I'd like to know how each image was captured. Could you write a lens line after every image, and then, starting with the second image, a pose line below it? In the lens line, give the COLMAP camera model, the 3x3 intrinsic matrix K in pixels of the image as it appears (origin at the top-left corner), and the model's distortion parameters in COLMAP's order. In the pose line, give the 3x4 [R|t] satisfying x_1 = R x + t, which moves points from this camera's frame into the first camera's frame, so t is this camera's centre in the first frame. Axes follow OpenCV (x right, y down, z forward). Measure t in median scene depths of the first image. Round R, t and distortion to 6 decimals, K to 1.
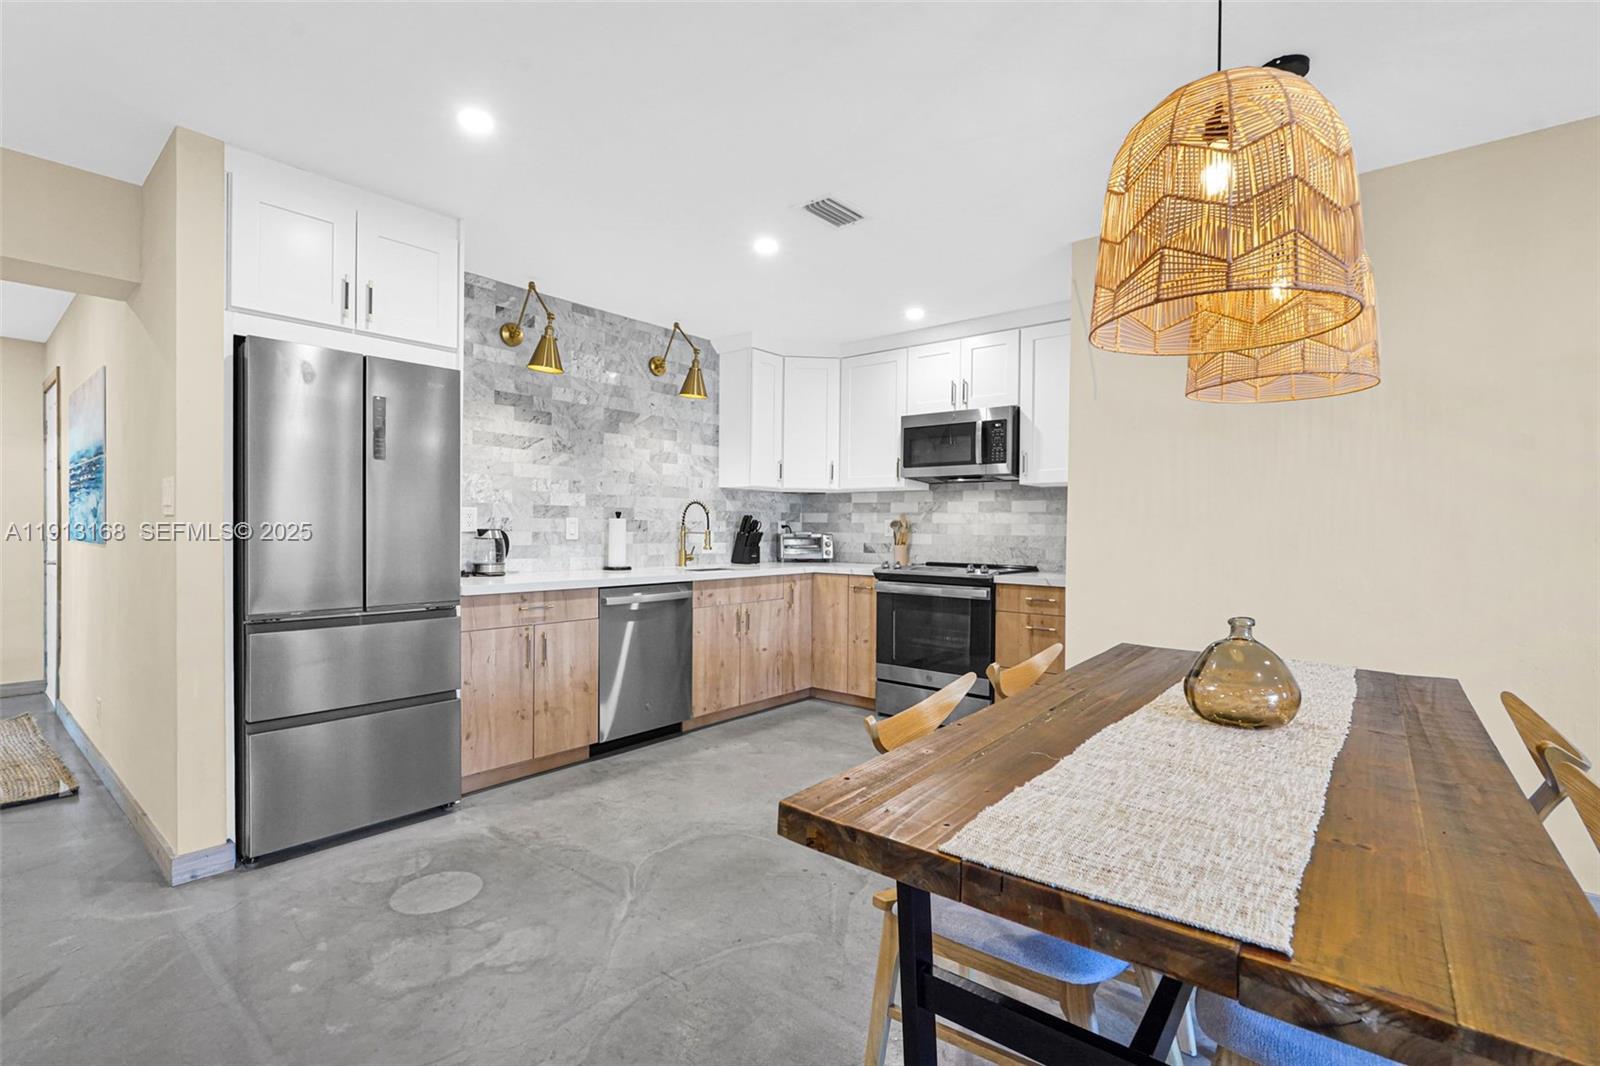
lens RADIAL K [[726.6, 0, 796.4], [0, 726.6, 531.2], [0, 0, 1]] dist [-0.017368, 0.008572]
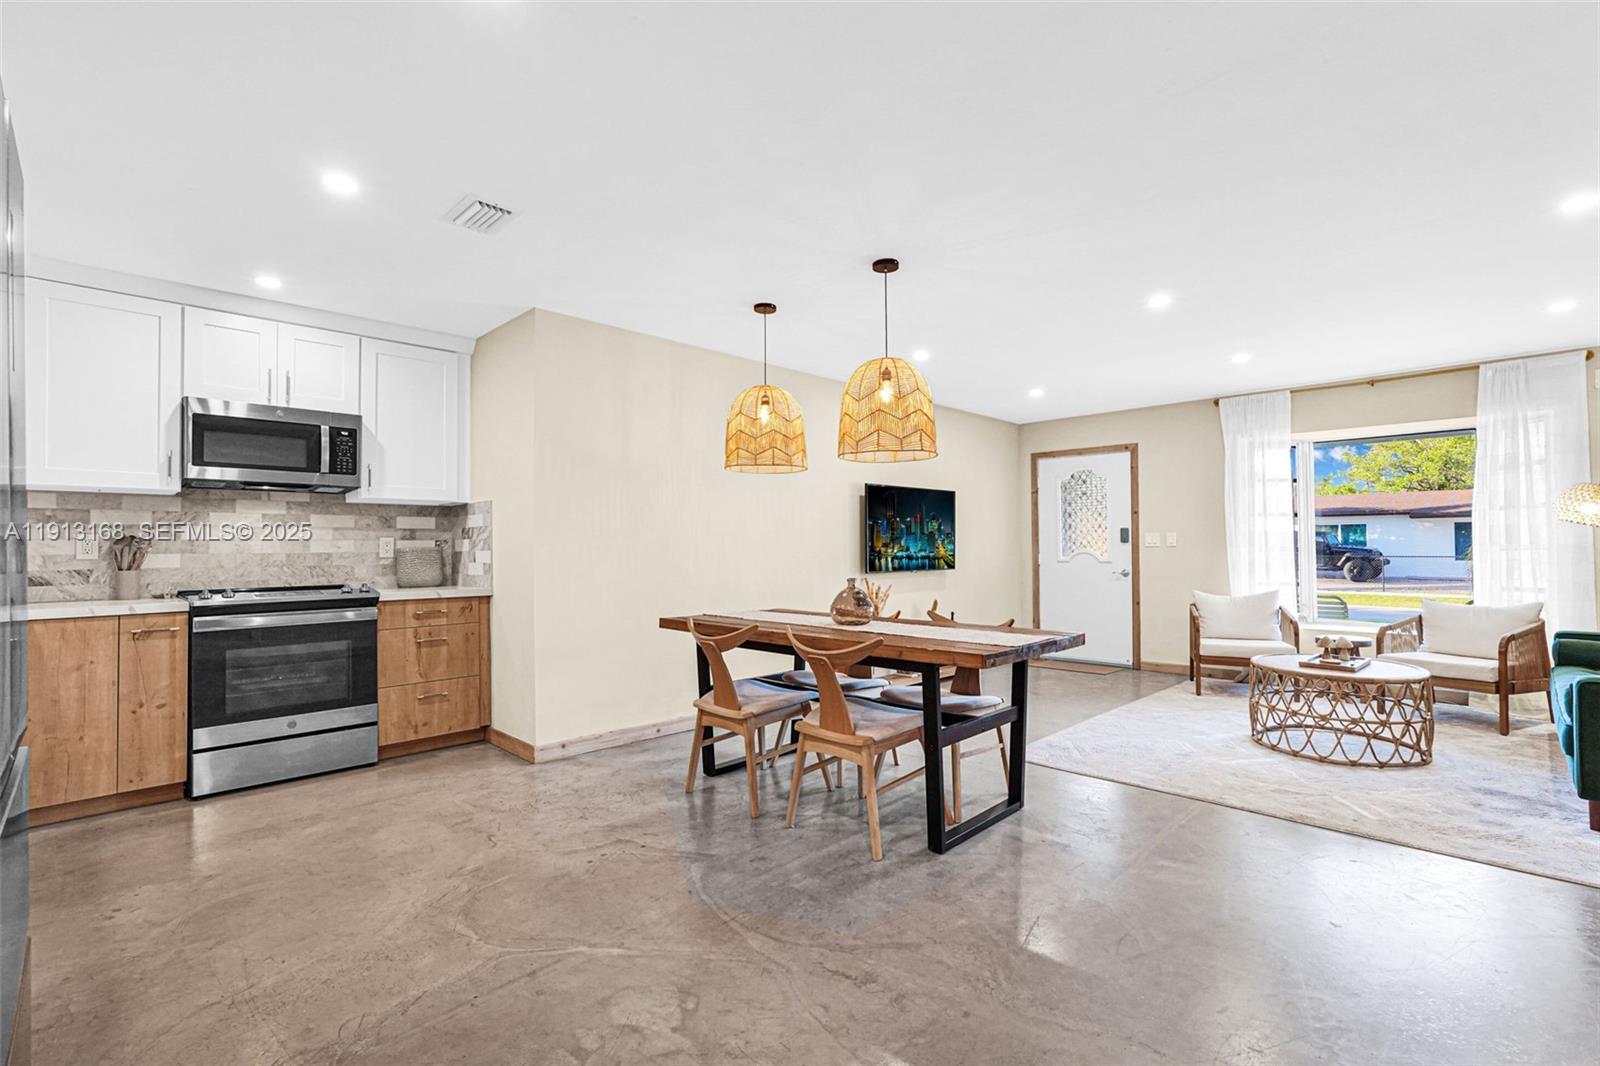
lens RADIAL K [[726.6, 0, 798.9], [0, 726.6, 535.0], [0, 0, 1]] dist [-0.017368, 0.008572]
pose [[0.085705, 0.006719, 0.996298, -0.584613], [0.015027, 0.999855, -0.008035, -0.000374], [-0.996207, 0.015661, 0.085591, 0.337522]]
